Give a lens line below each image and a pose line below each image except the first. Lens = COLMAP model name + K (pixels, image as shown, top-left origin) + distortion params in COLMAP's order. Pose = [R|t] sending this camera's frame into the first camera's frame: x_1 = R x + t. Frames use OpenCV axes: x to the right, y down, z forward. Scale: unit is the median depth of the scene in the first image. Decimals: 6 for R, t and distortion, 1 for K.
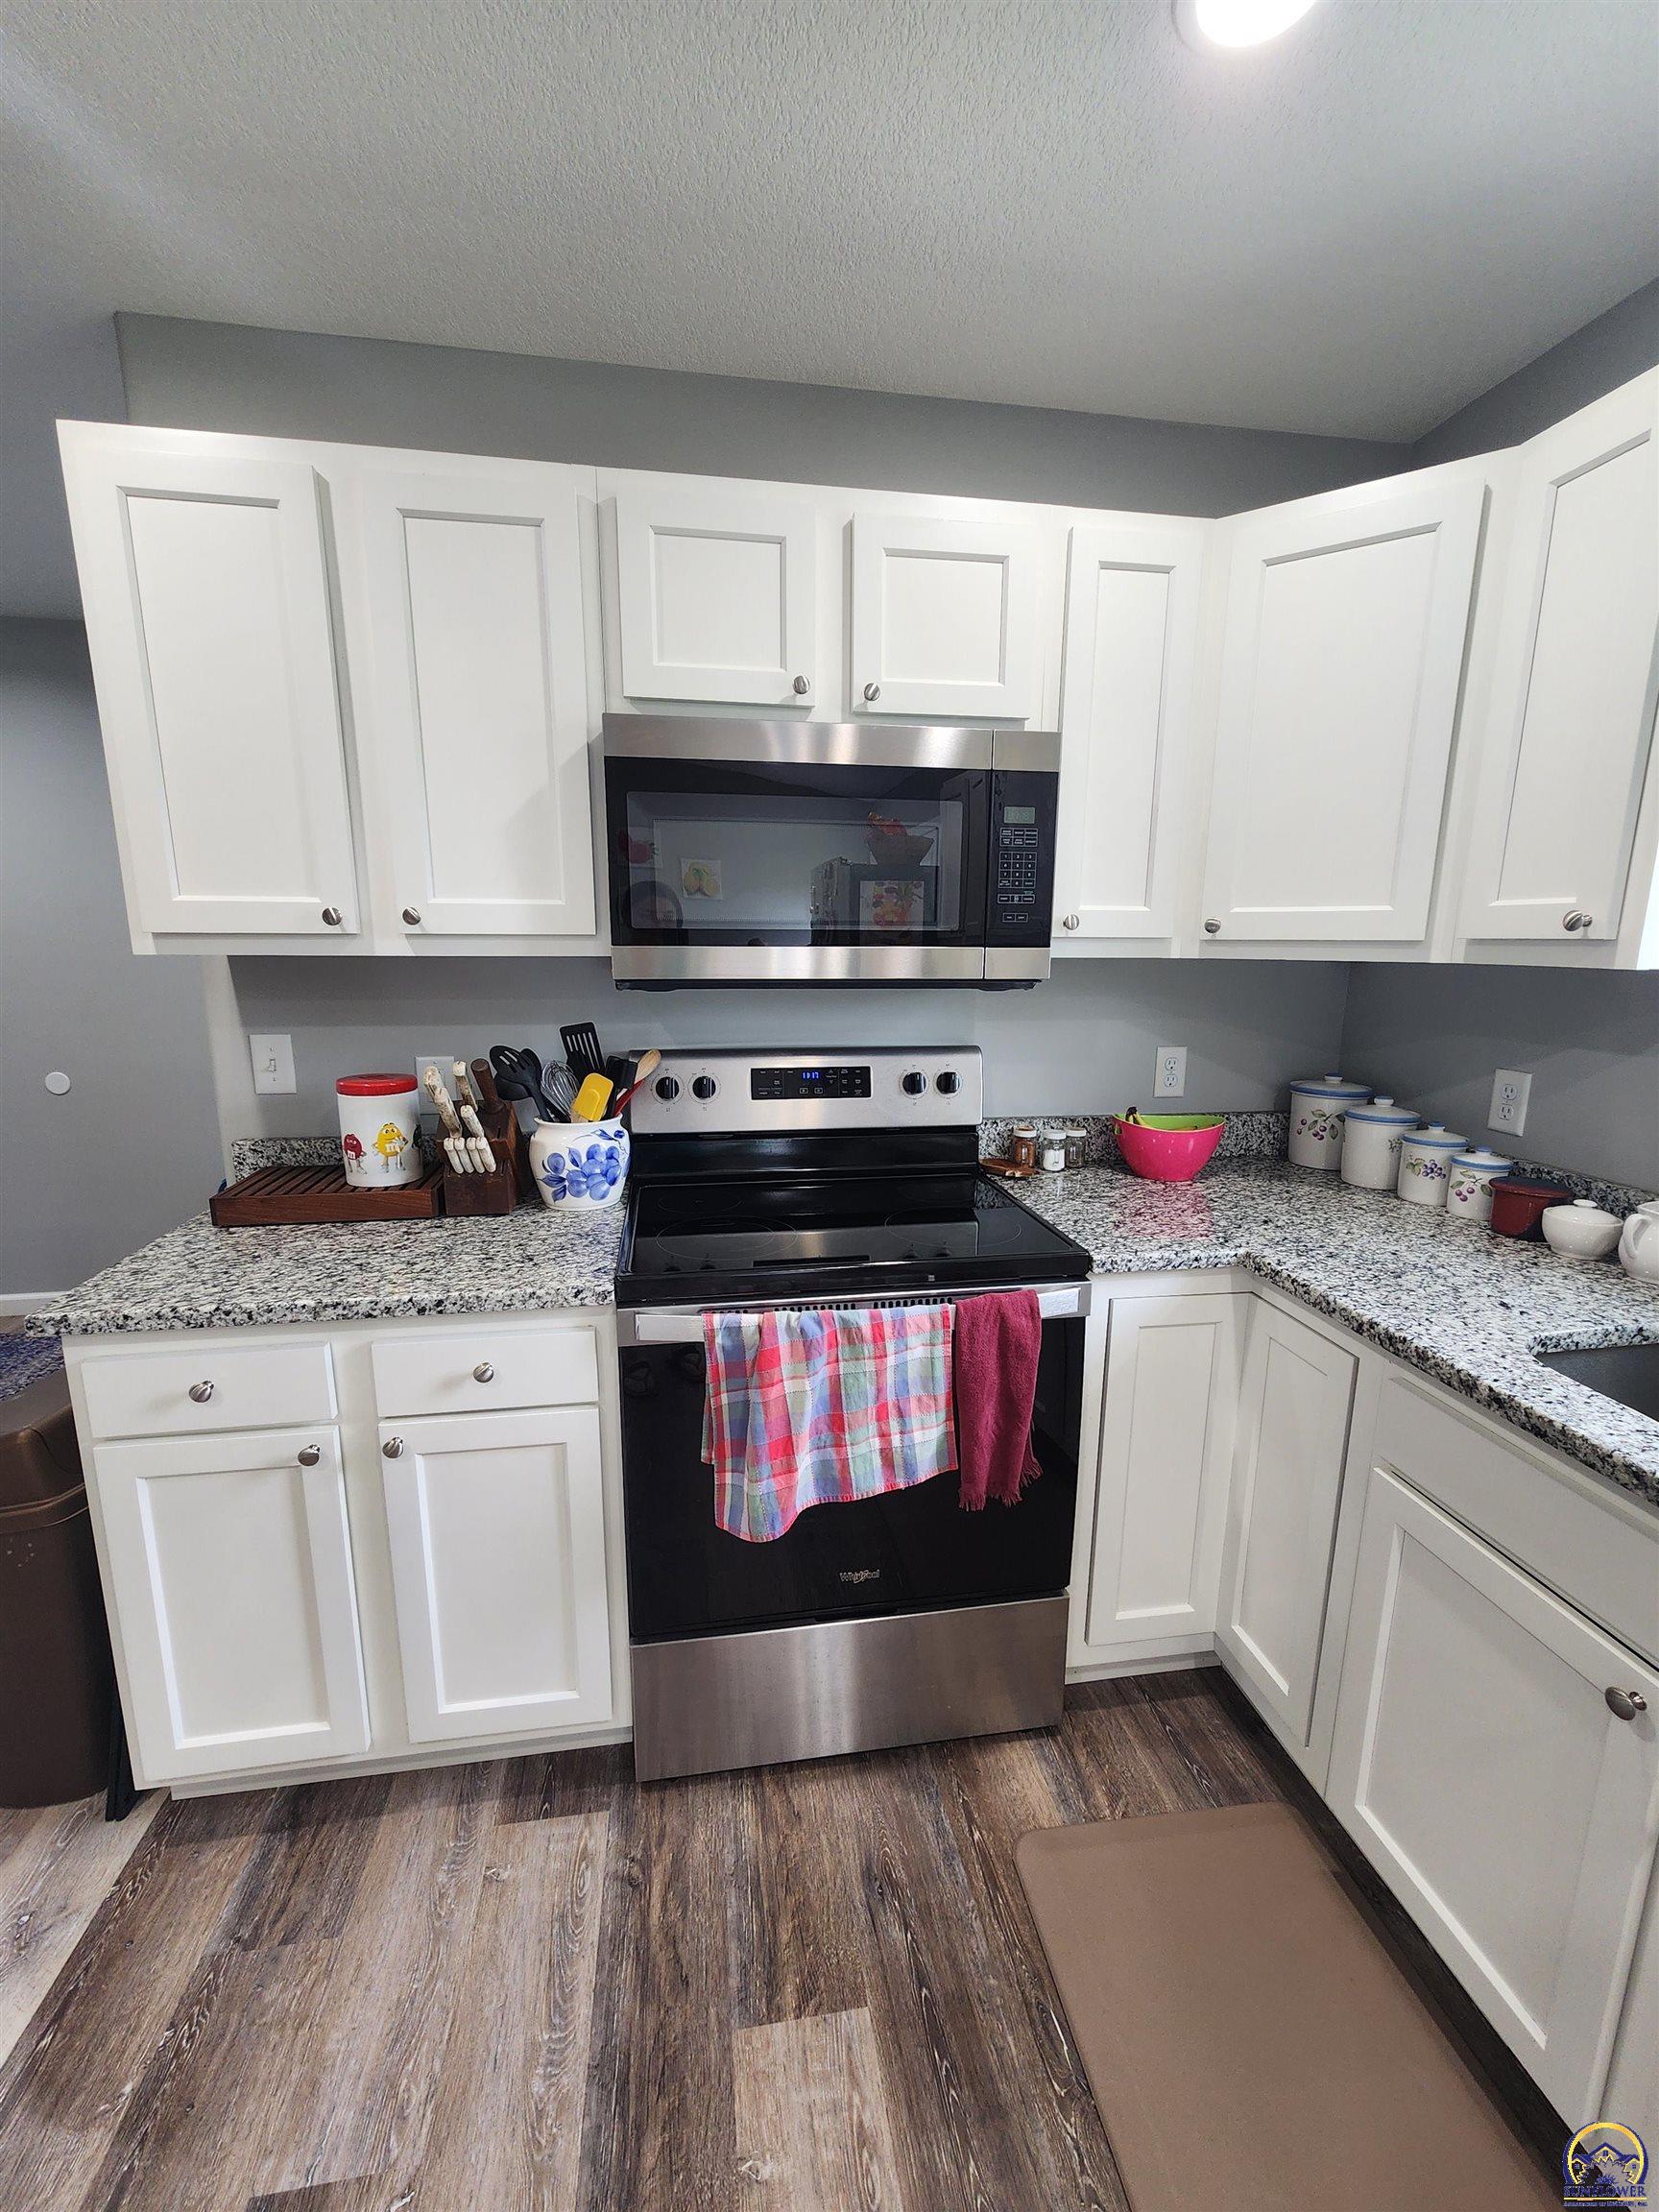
lens RADIAL K [[913.3, 0, 827.1], [0, 913.3, 1121.1], [0, 0, 1]] dist [-0.000132, 0.000151]
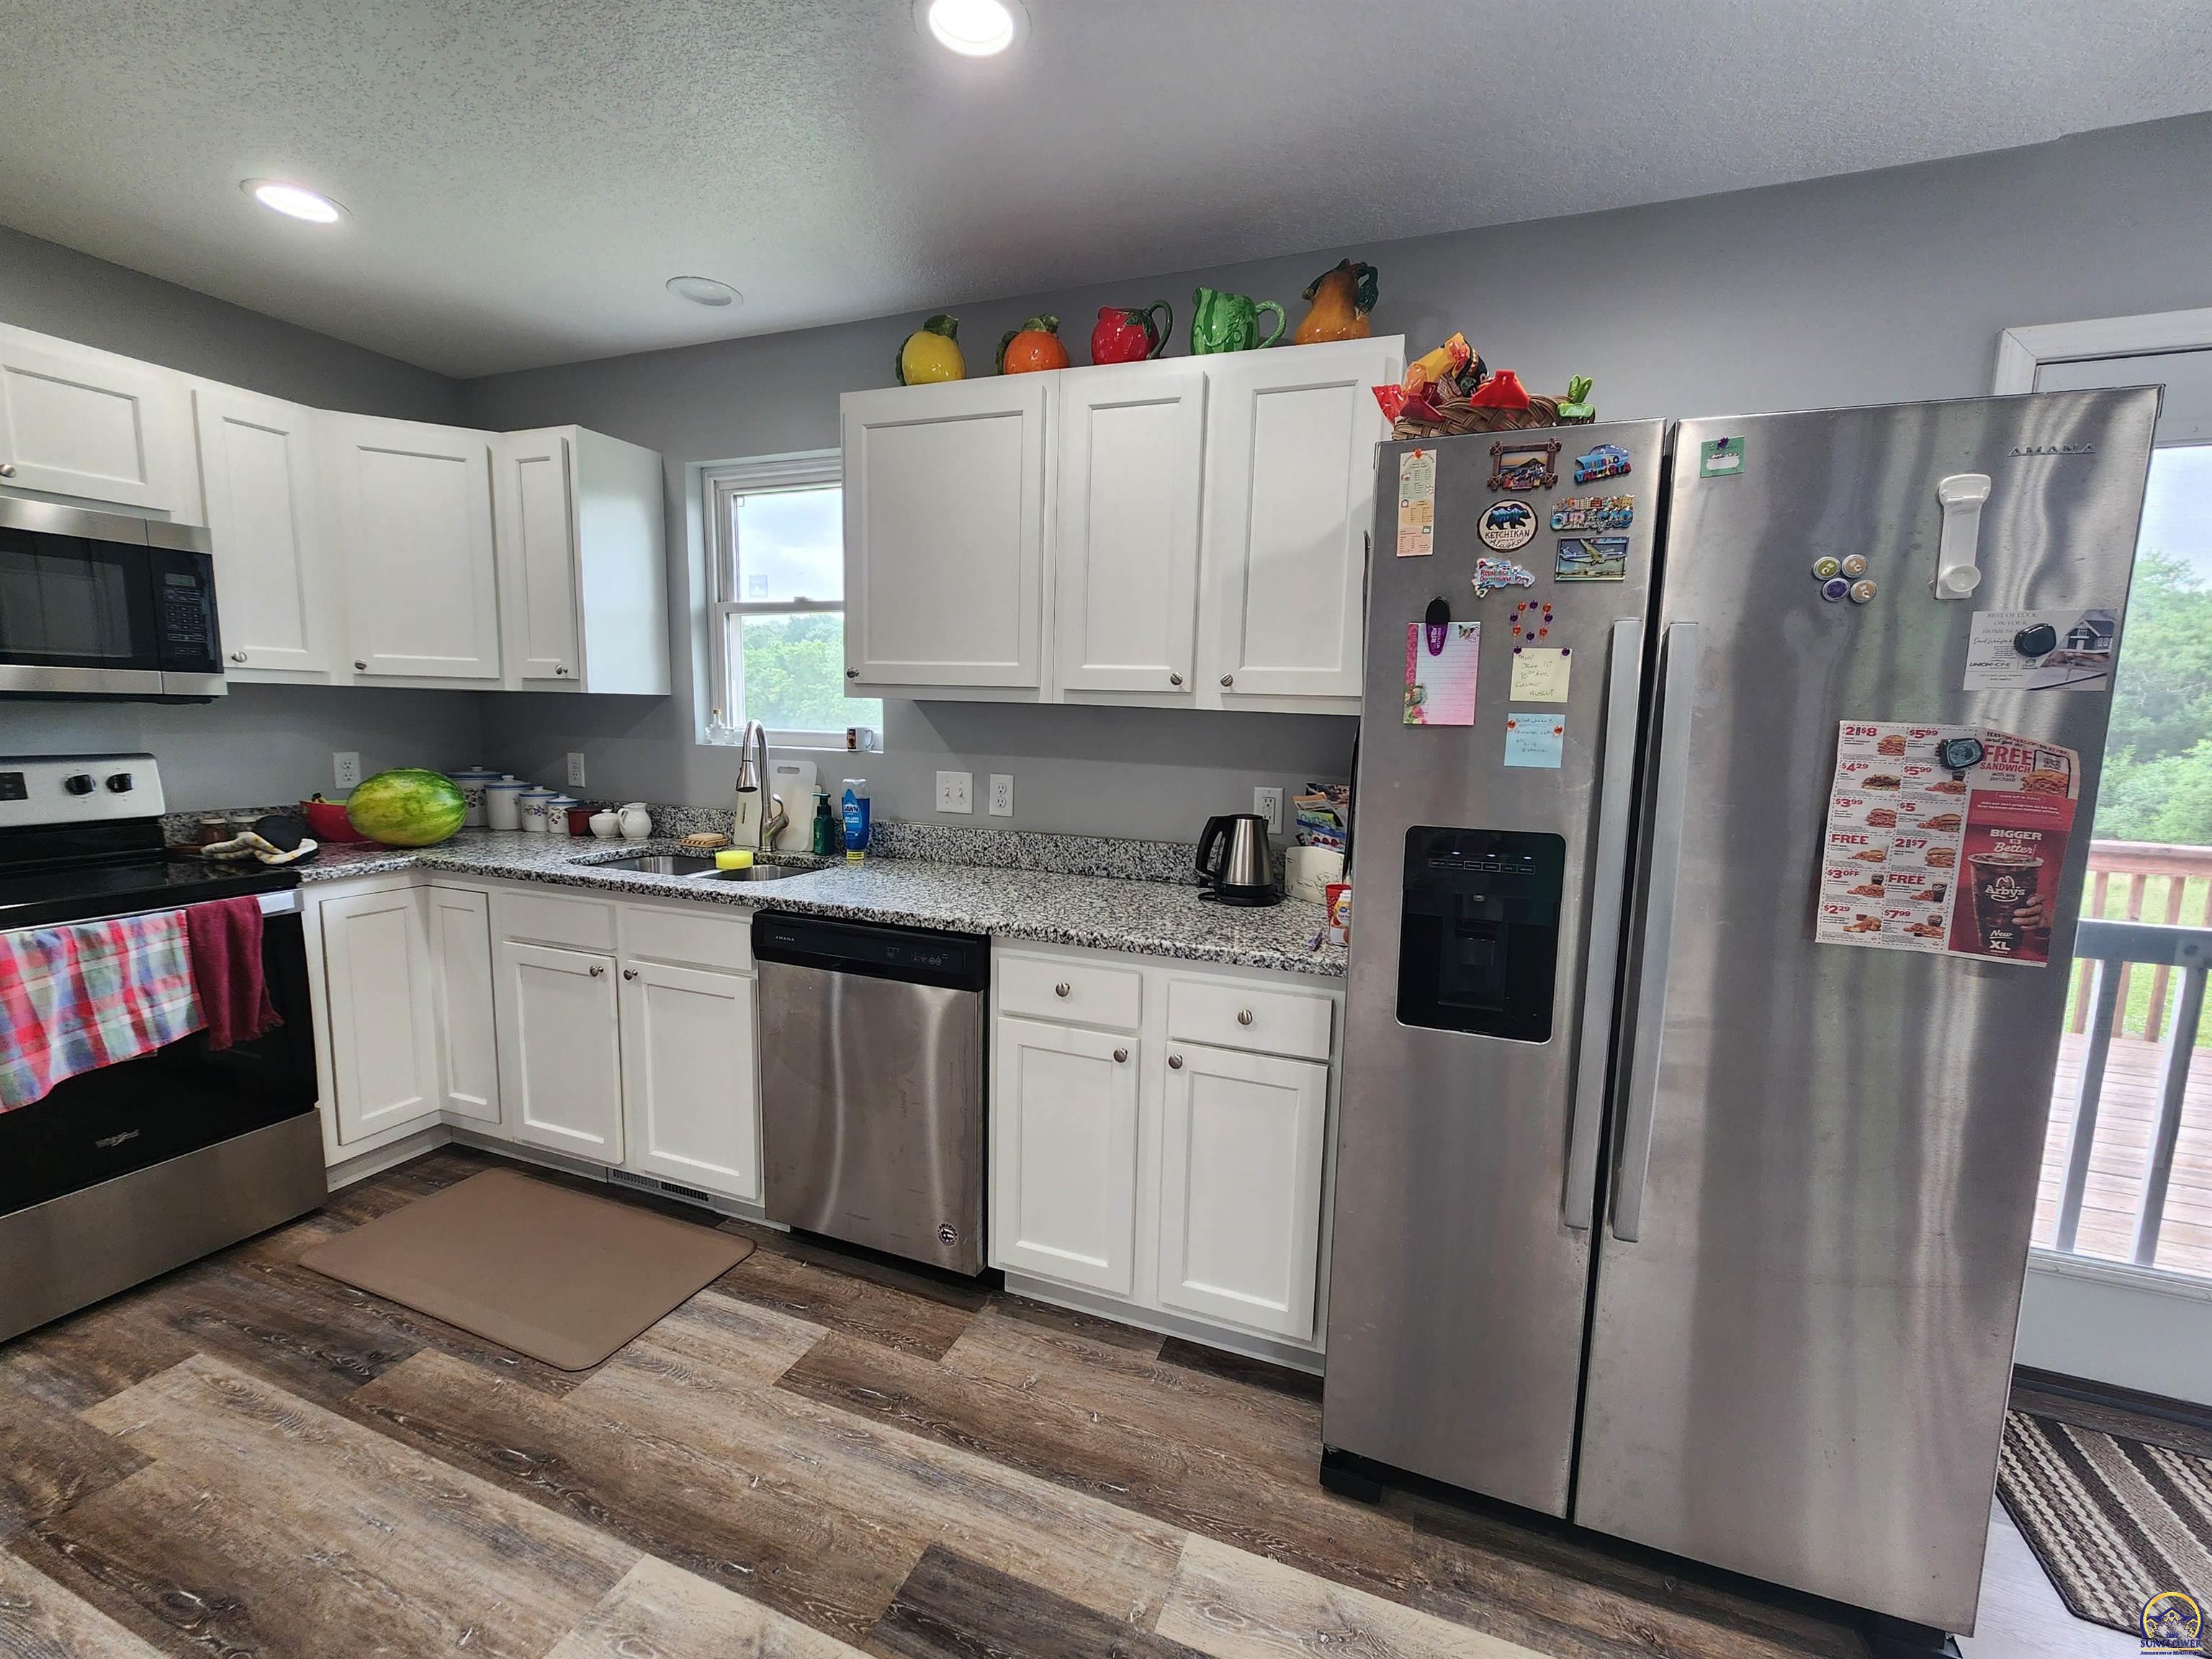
lens RADIAL K [[916.2, 0, 1128.8], [0, 916.2, 827.7], [0, 0, 1]] dist [0.000308, -0.000185]
pose [[0.493570, -0.102396, 0.863657, -0.346279], [0.146400, 0.988656, 0.033551, 0.224638], [-0.857296, 0.109879, 0.502962, -0.985582]]
